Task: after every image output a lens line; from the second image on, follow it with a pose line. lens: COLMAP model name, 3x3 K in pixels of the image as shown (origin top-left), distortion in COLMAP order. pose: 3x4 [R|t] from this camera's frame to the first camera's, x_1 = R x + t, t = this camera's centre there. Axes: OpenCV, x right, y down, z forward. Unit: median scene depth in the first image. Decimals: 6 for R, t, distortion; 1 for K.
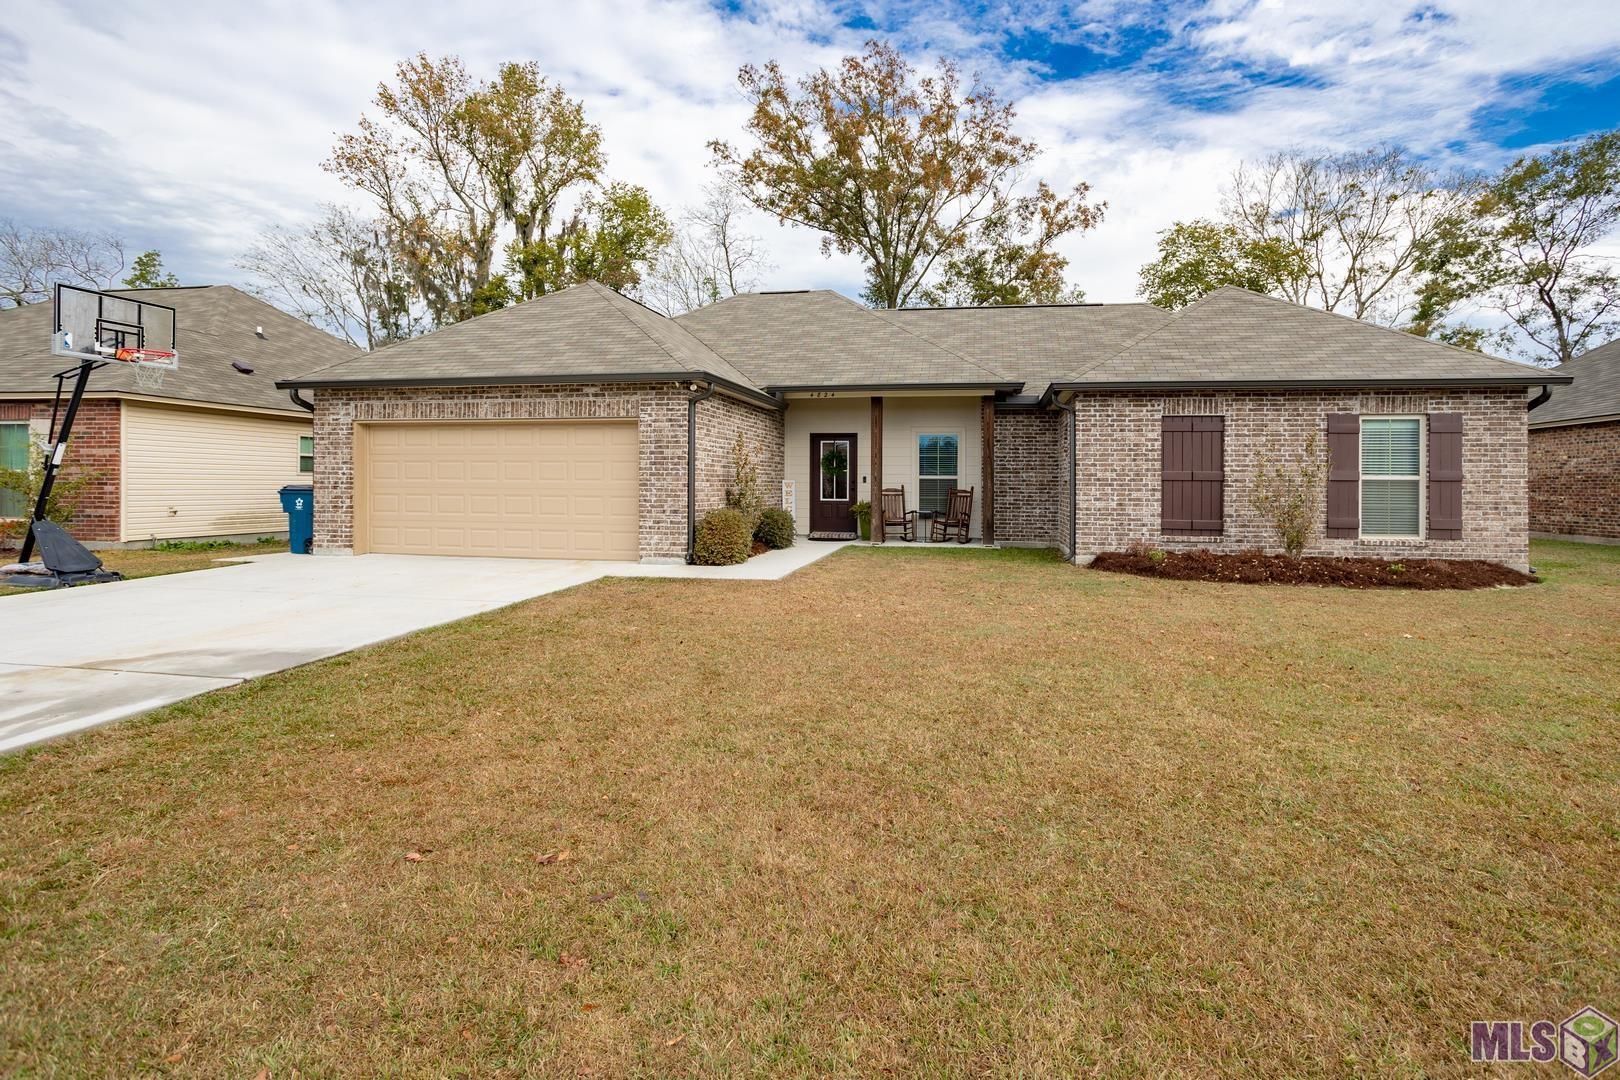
lens RADIAL K [[771.2, 0, 841.0], [0, 771.2, 500.8], [0, 0, 1]] dist [-0.044254, 0.029356]
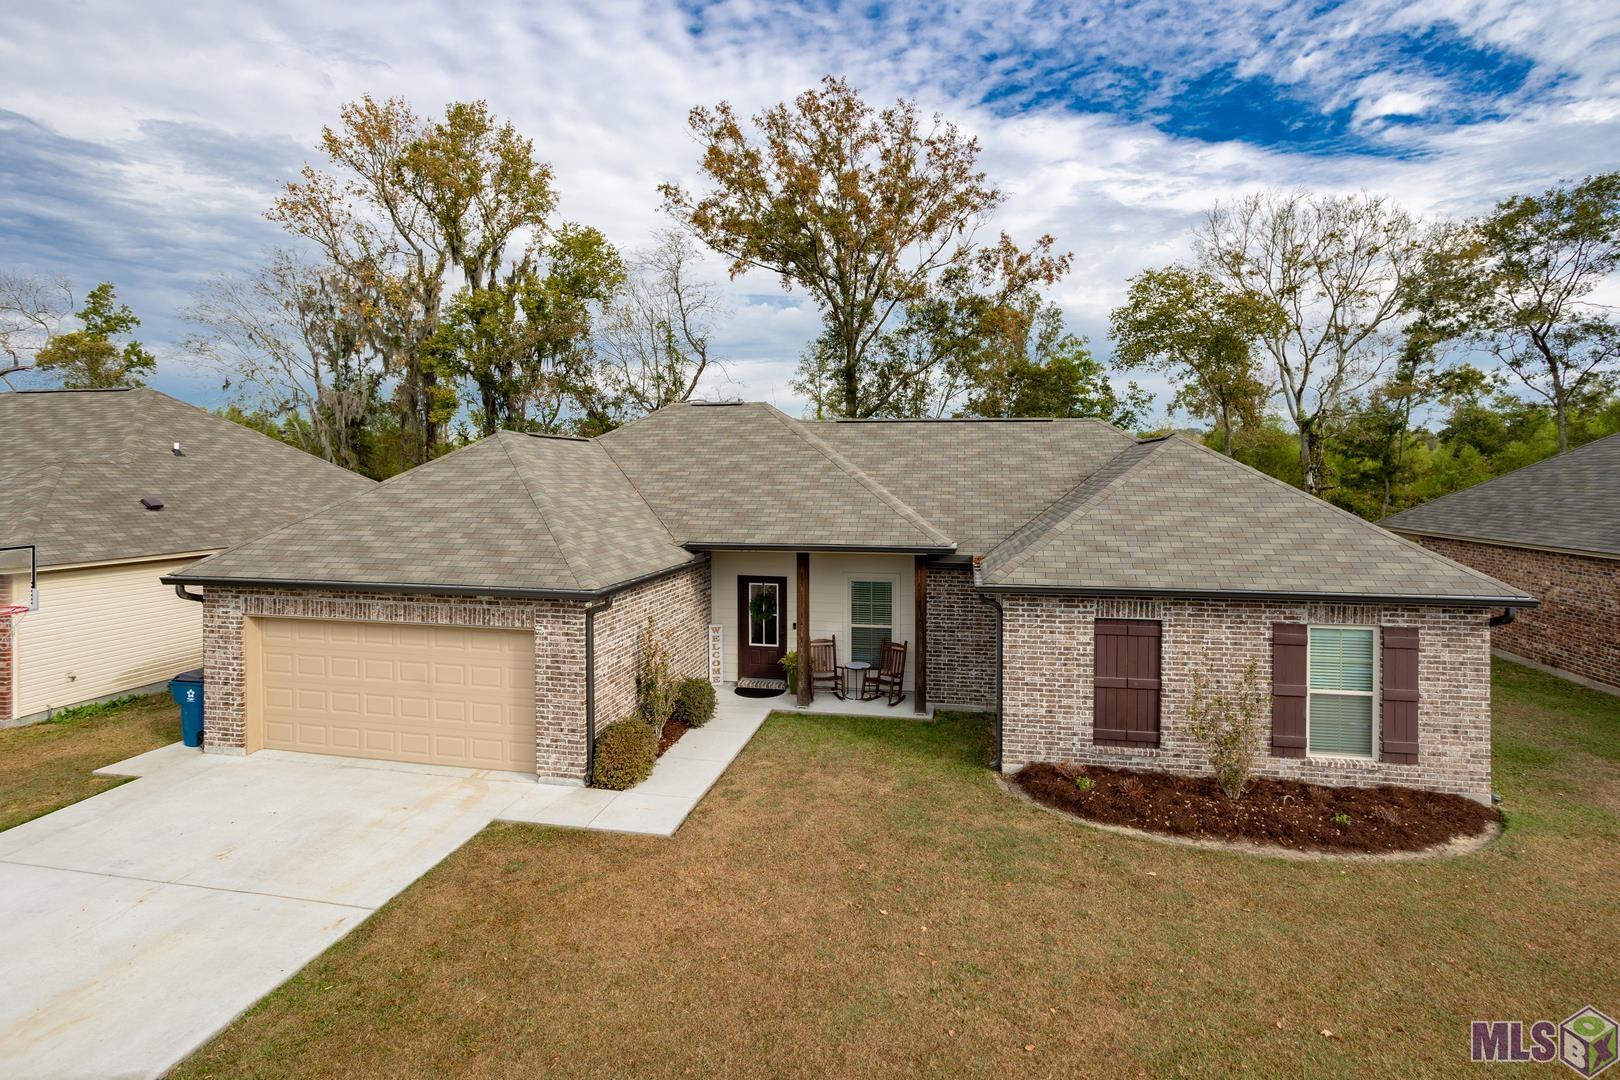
lens RADIAL K [[791.1, 0, 799.4], [0, 791.1, 514.4], [0, 0, 1]] dist [-0.043412, 0.027755]
pose [[0.999825, -0.005065, -0.018034, 0.054990], [0.005182, 0.999966, 0.006460, -0.172364], [0.018001, -0.006553, 0.999817, 0.027112]]
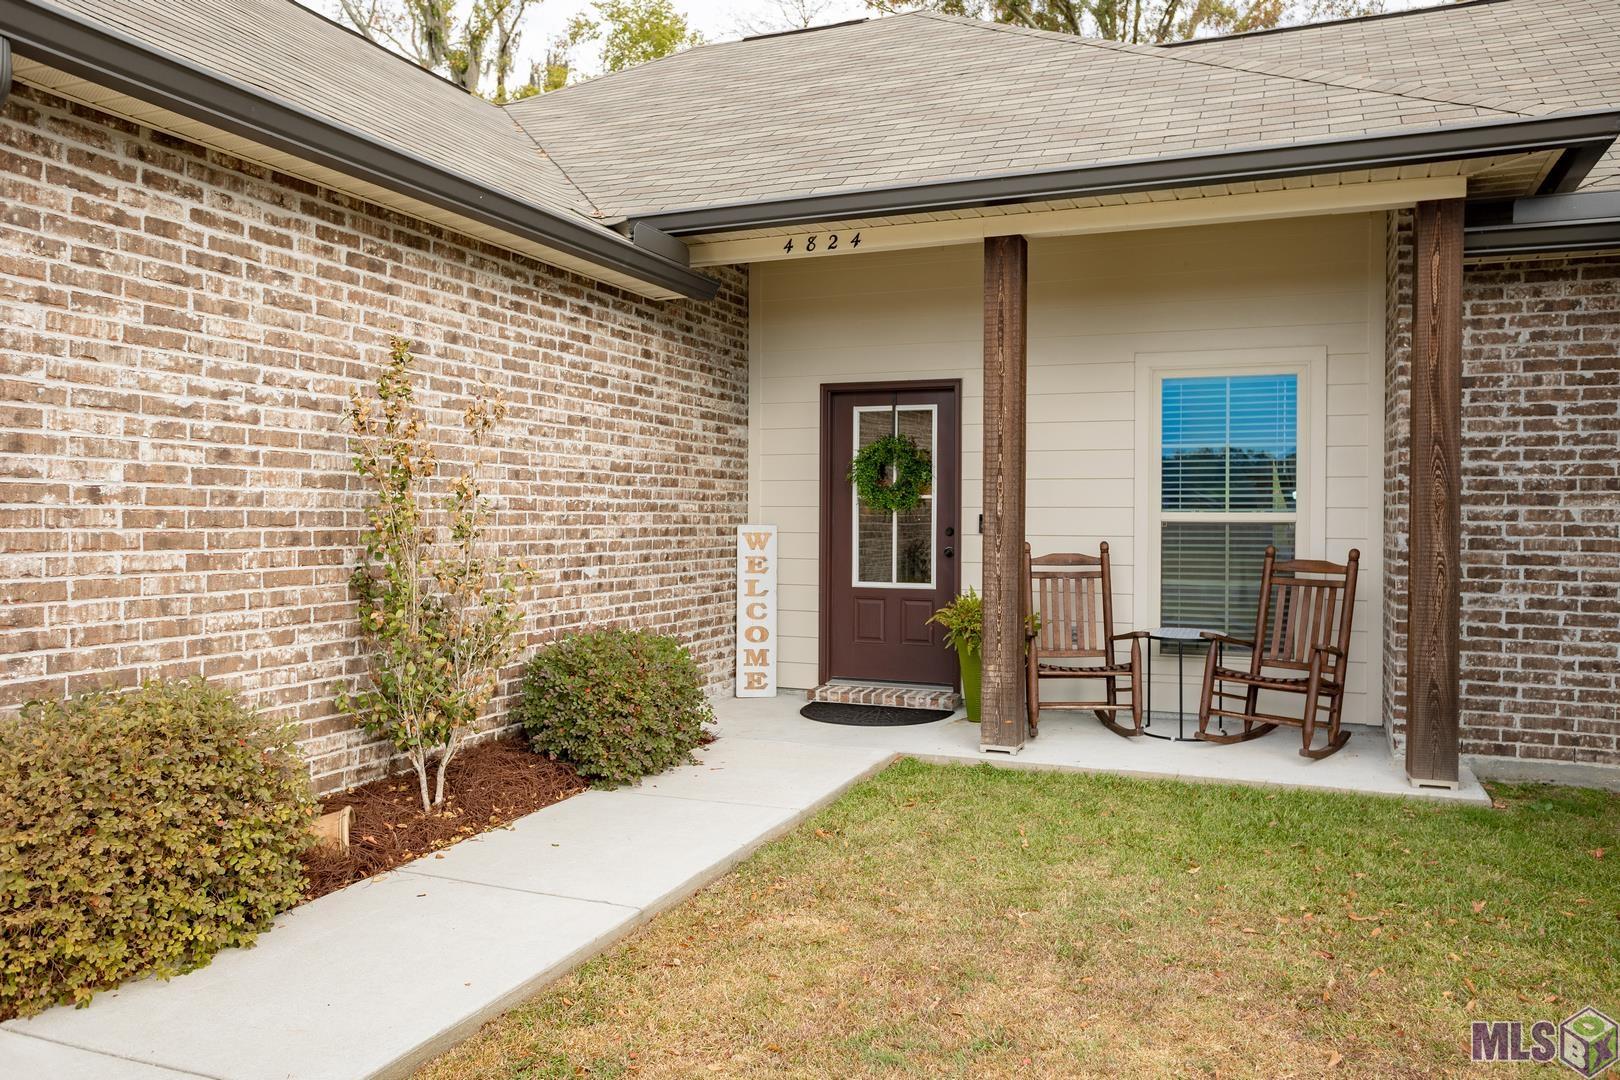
lens RADIAL K [[1214.2, 0, 810.0], [0, 1214.2, 540.0], [0, 0, 1]] dist [0.003588, 0.002259]
pose [[0.980912, 0.001821, -0.194443, 0.058236], [-0.002483, 0.999992, -0.003160, -0.019191], [0.194436, 0.003582, 0.980909, 0.498643]]
